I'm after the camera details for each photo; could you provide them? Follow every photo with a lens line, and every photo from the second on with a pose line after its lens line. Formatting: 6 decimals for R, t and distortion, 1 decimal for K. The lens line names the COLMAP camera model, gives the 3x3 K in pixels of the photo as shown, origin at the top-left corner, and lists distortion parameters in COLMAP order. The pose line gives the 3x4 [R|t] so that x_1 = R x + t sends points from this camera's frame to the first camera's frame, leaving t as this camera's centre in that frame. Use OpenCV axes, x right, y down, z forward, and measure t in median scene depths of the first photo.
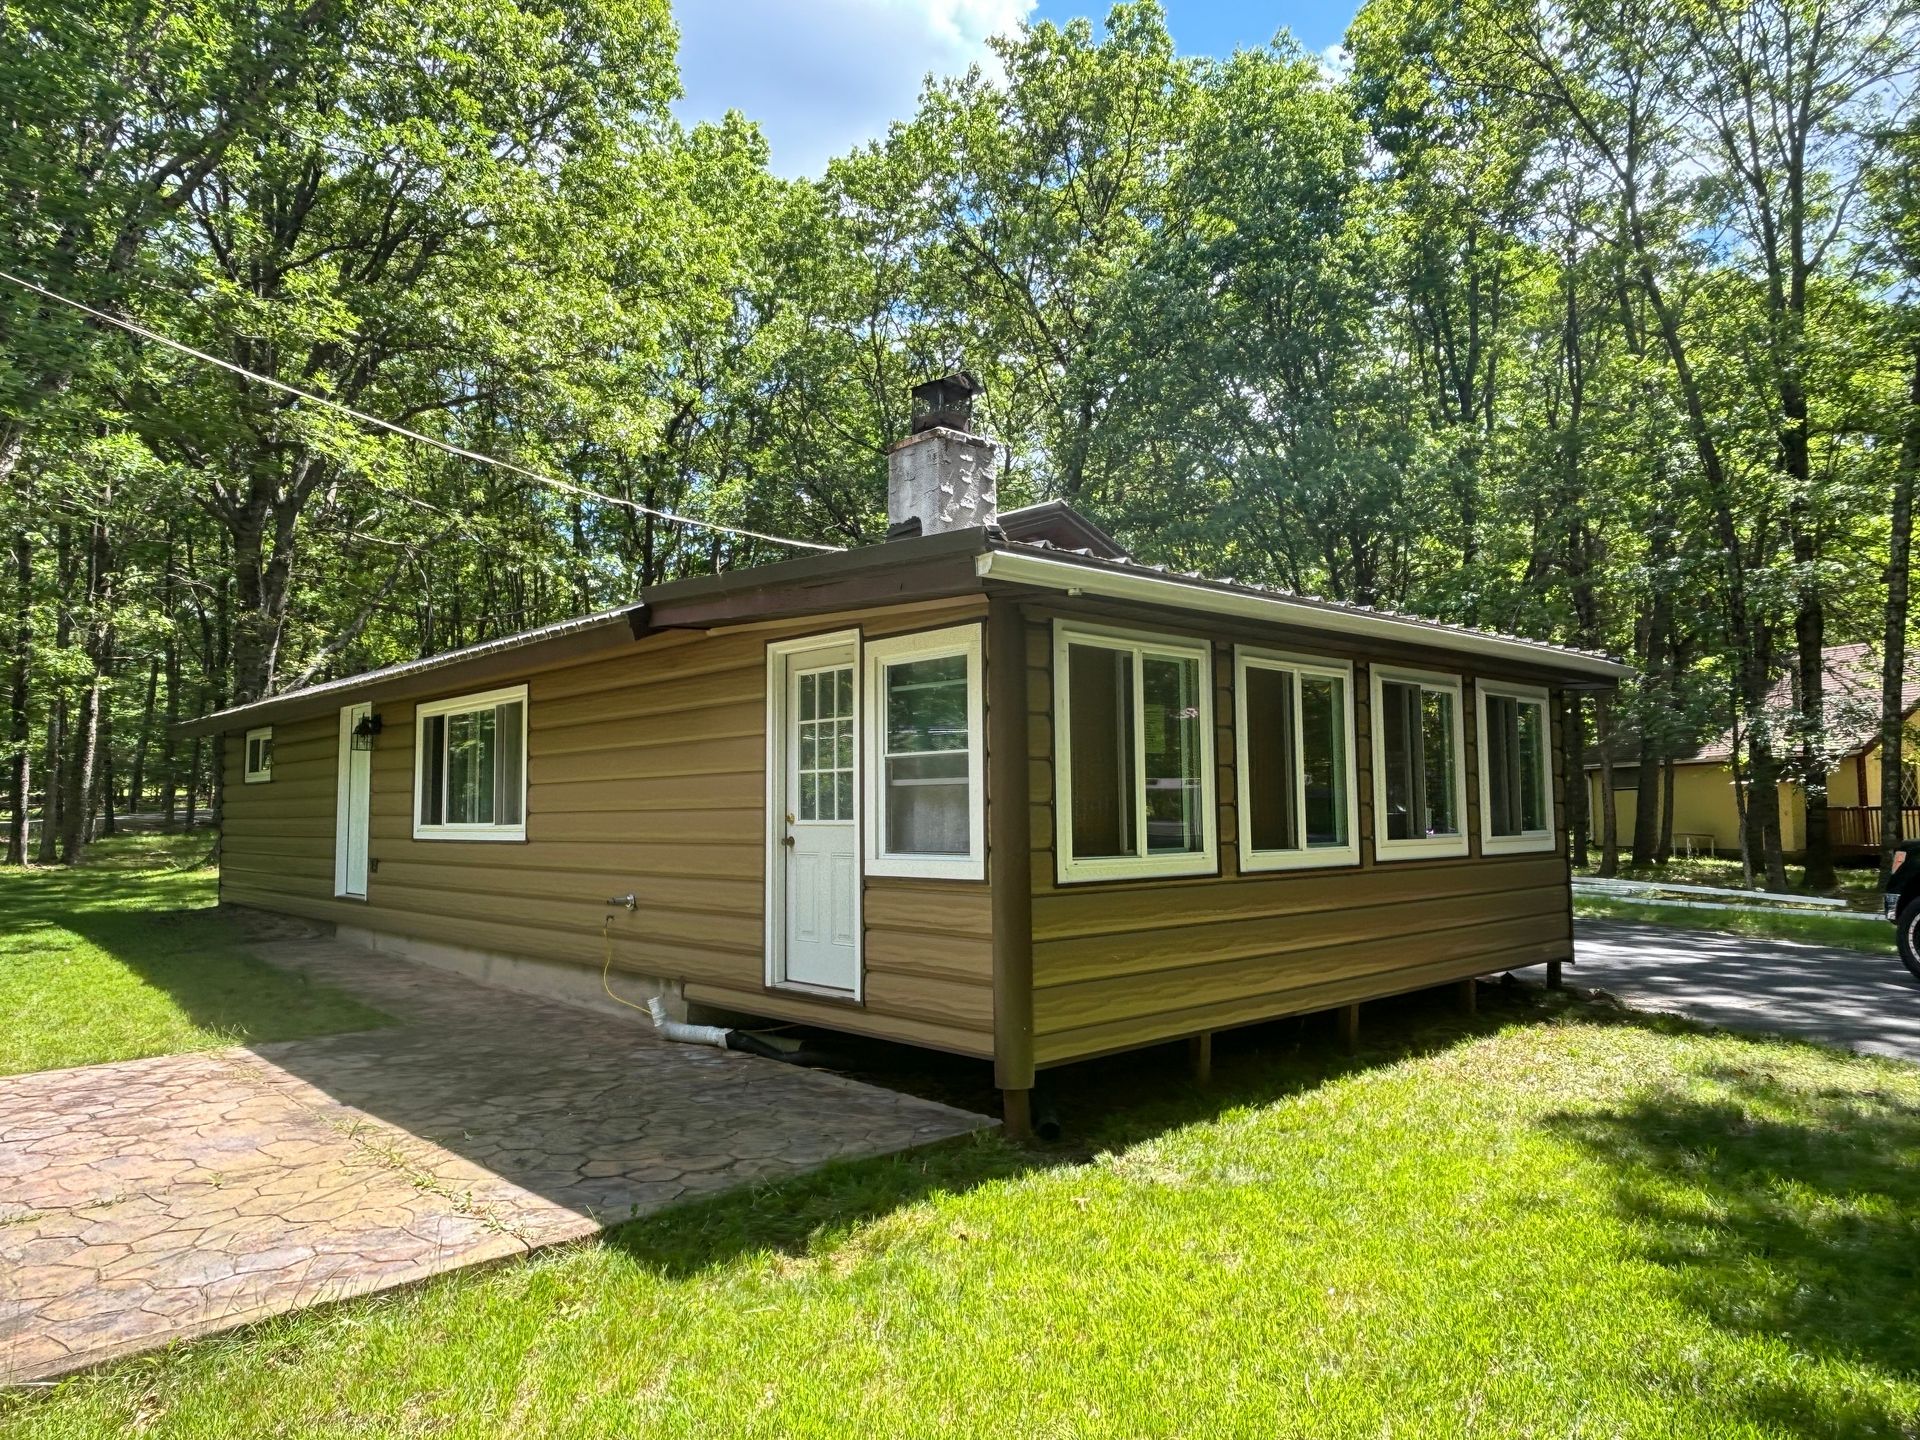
lens RADIAL K [[1278.0, 0, 964.4], [0, 1278.0, 699.5], [0, 0, 1]] dist [-0.001838, -0.003181]
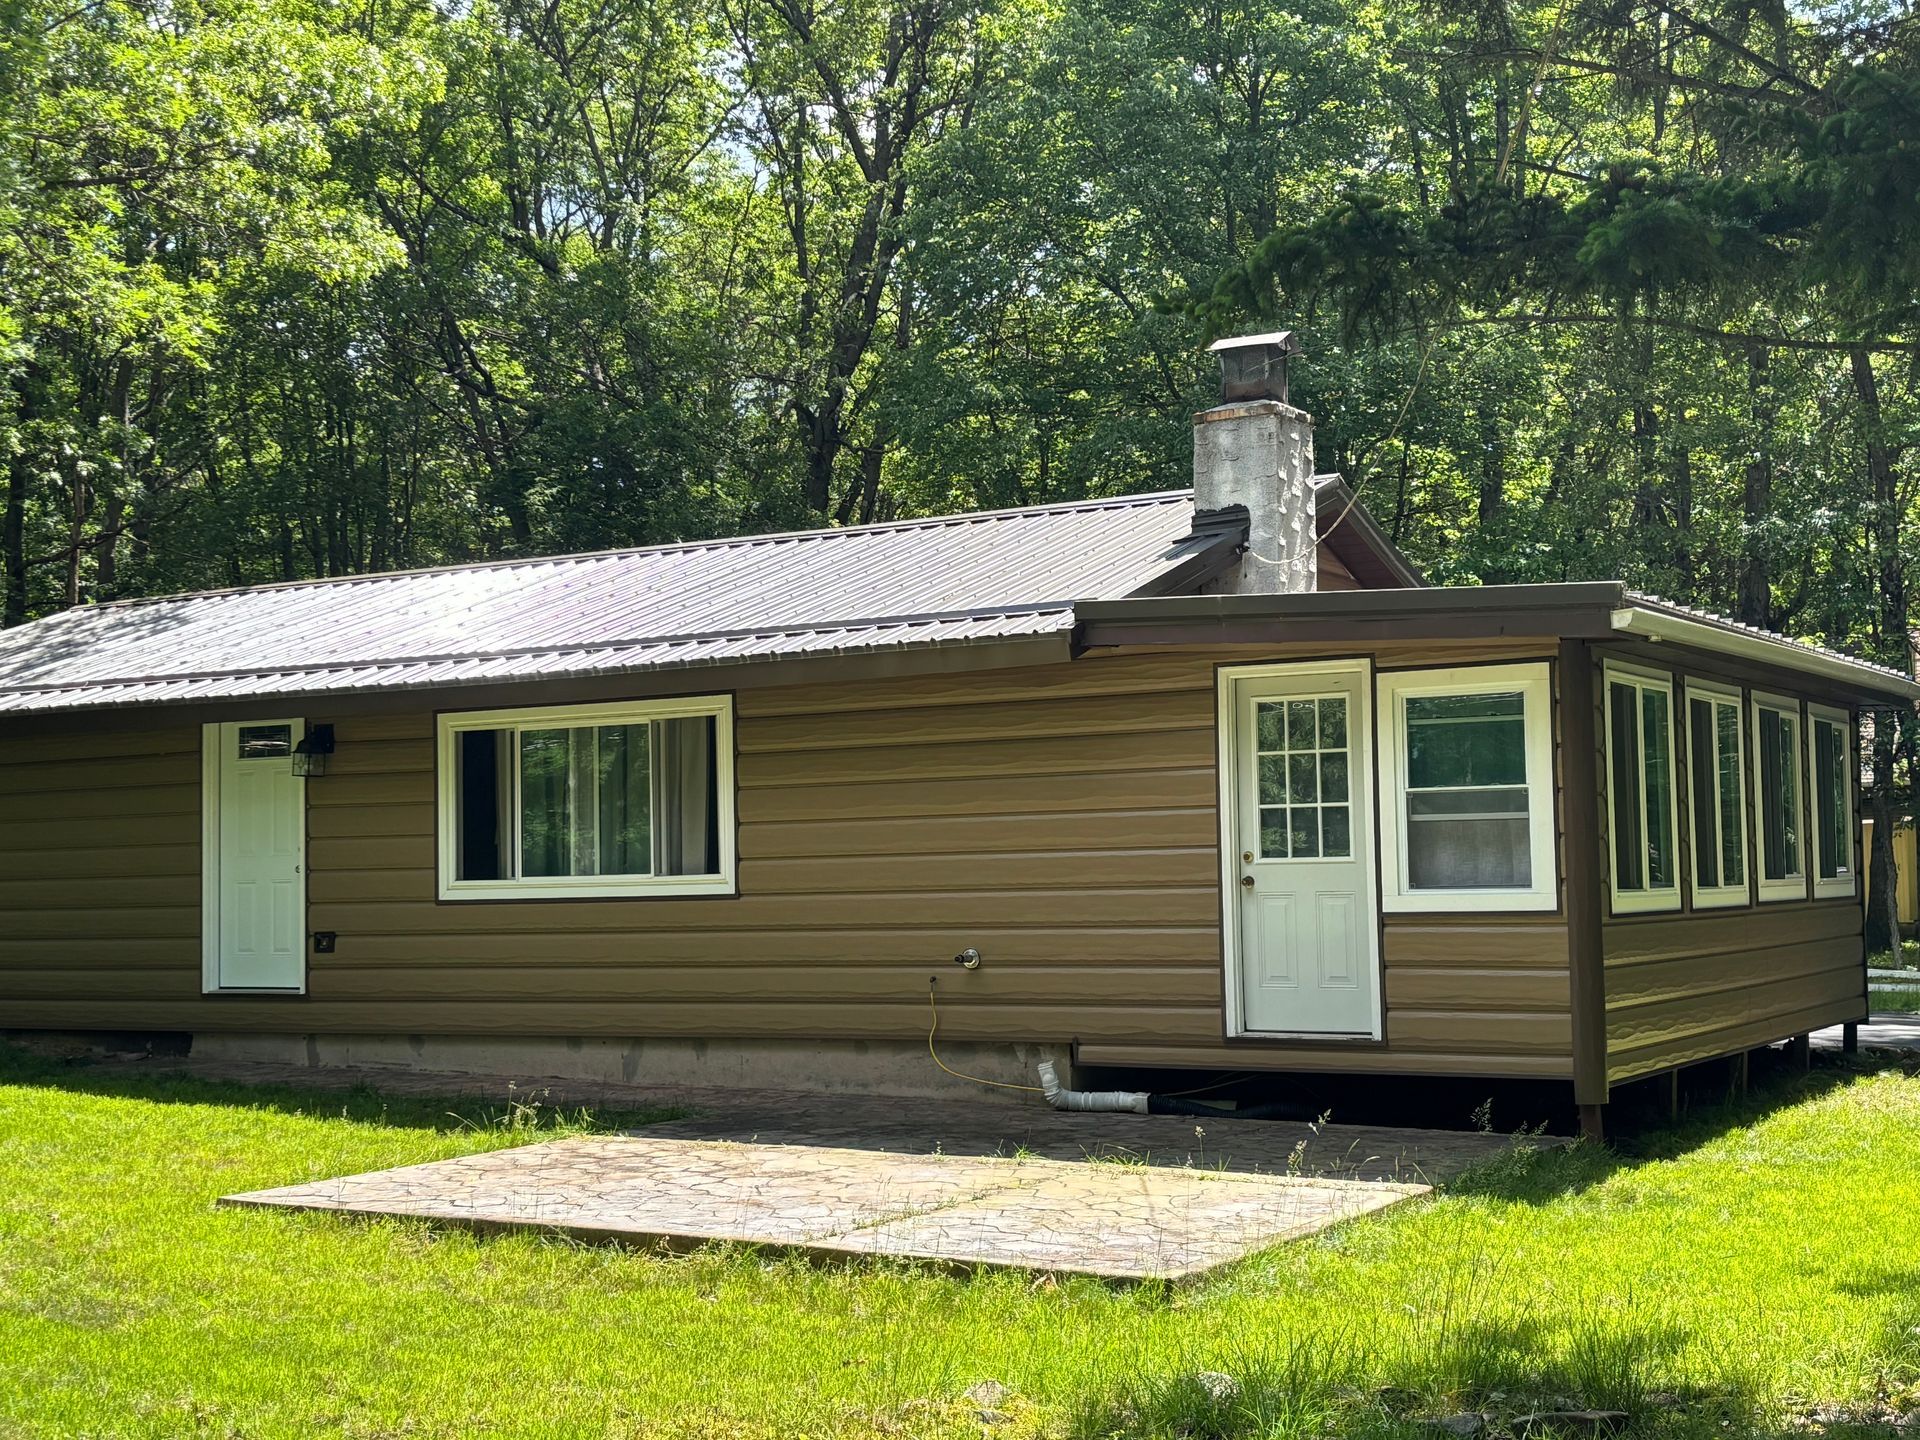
lens RADIAL K [[2564.4, 0, 959.8], [0, 2564.4, 729.4], [0, 0, 1]] dist [0.119082, 0.000000]
pose [[0.960470, 0.006361, 0.278311, -0.890266], [-0.014015, 0.999576, 0.025519, -0.045580], [-0.278031, -0.028411, 0.960152, -0.757977]]
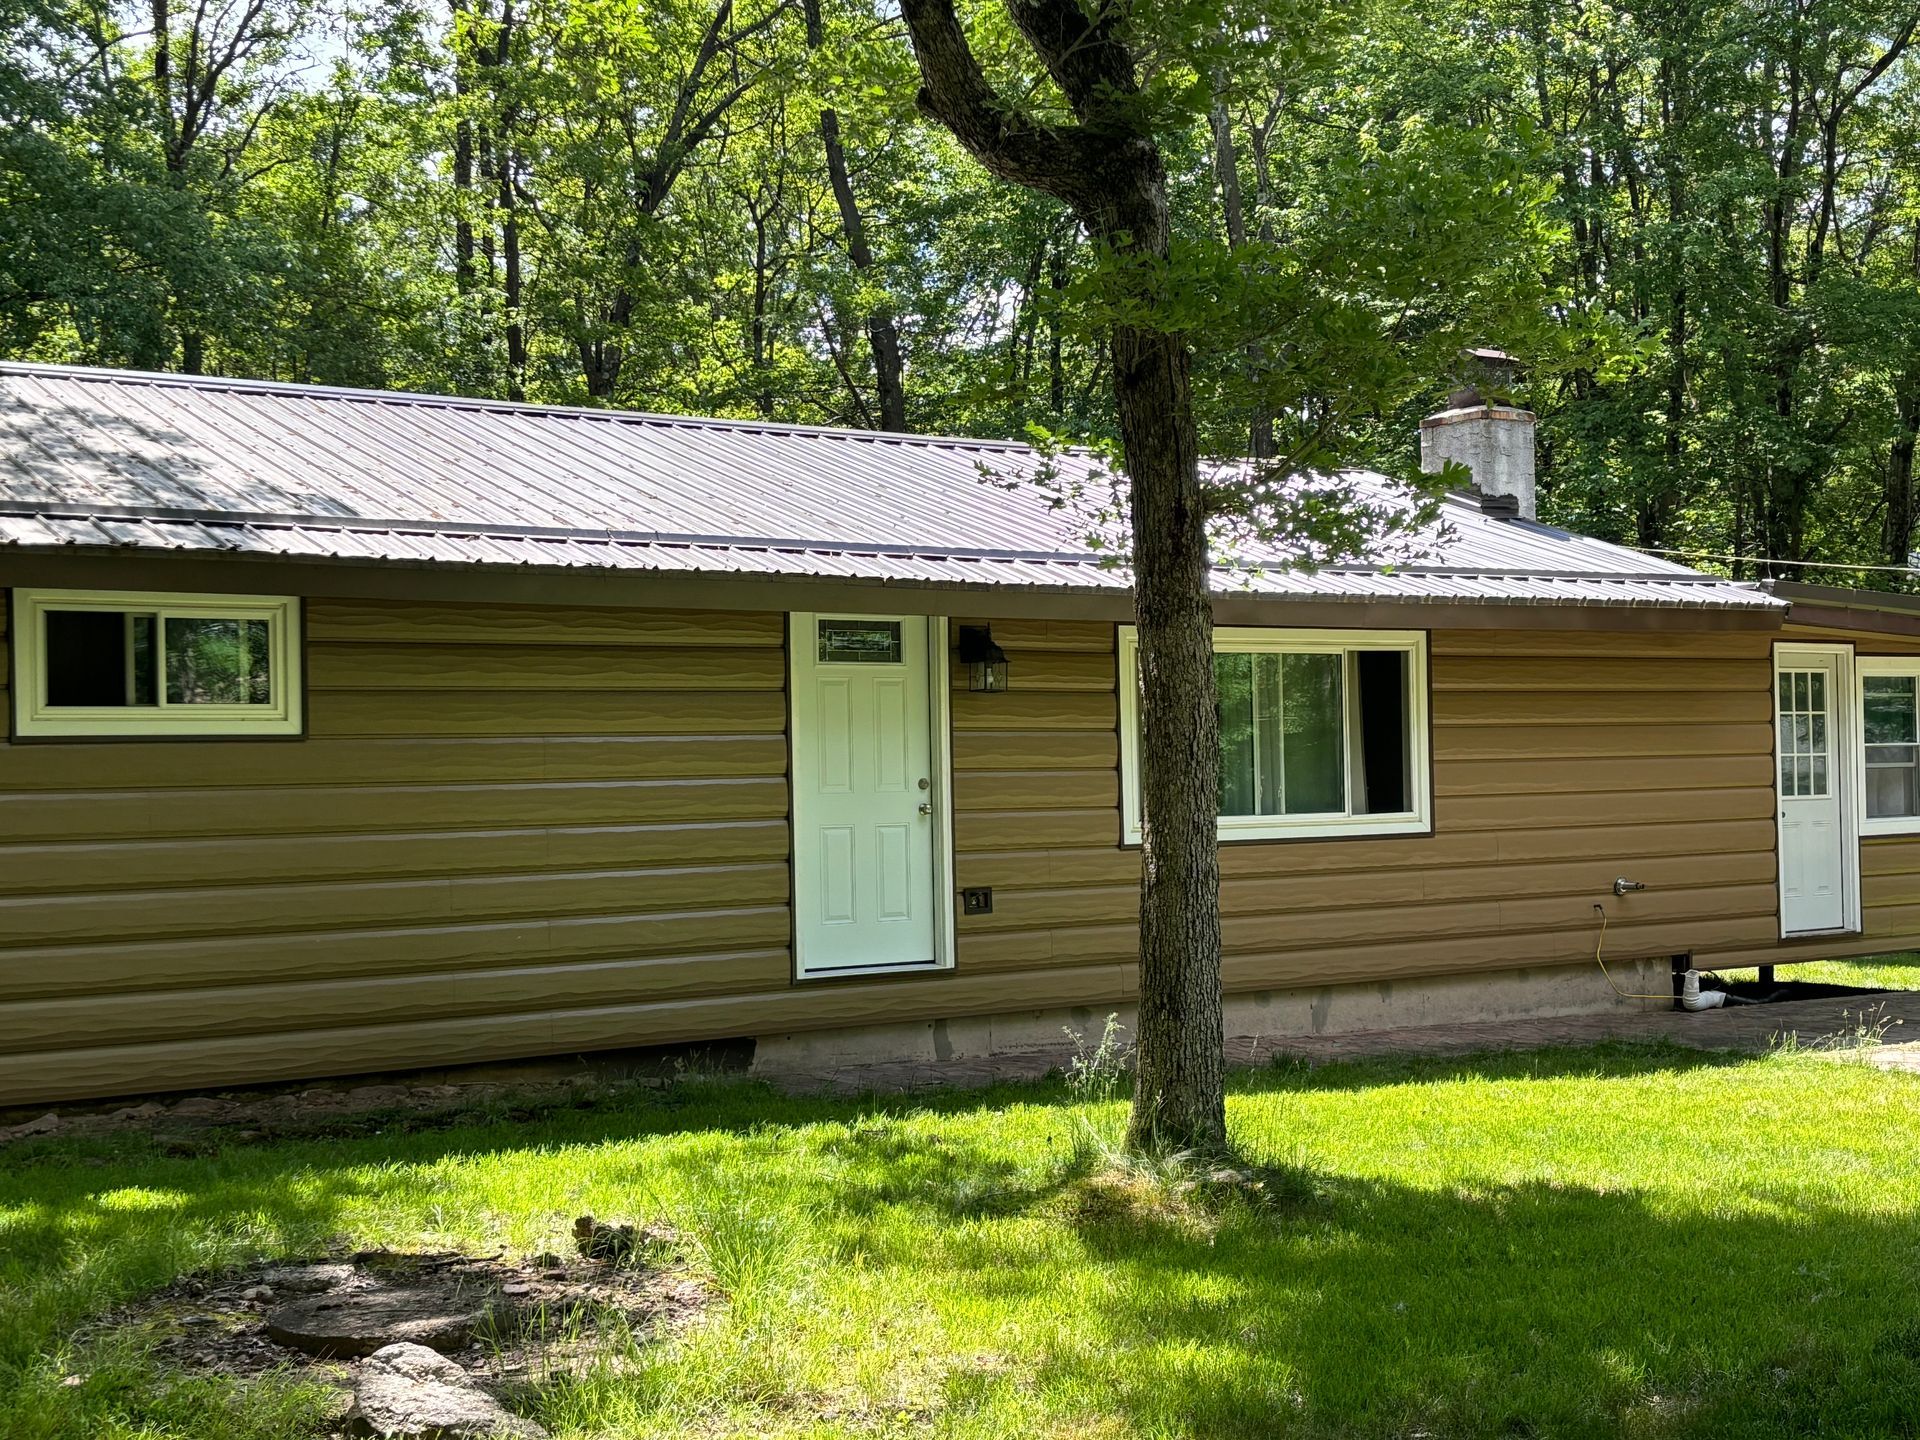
lens RADIAL K [[2564.4, 0, 962.3], [0, 2564.4, 709.1], [0, 0, 1]] dist [0.119082, 0.000000]
pose [[0.130927, 0.030867, 0.990911, -2.669209], [-0.069022, 0.997374, -0.021949, 0.122747], [-0.988986, -0.065521, 0.132714, 1.477924]]
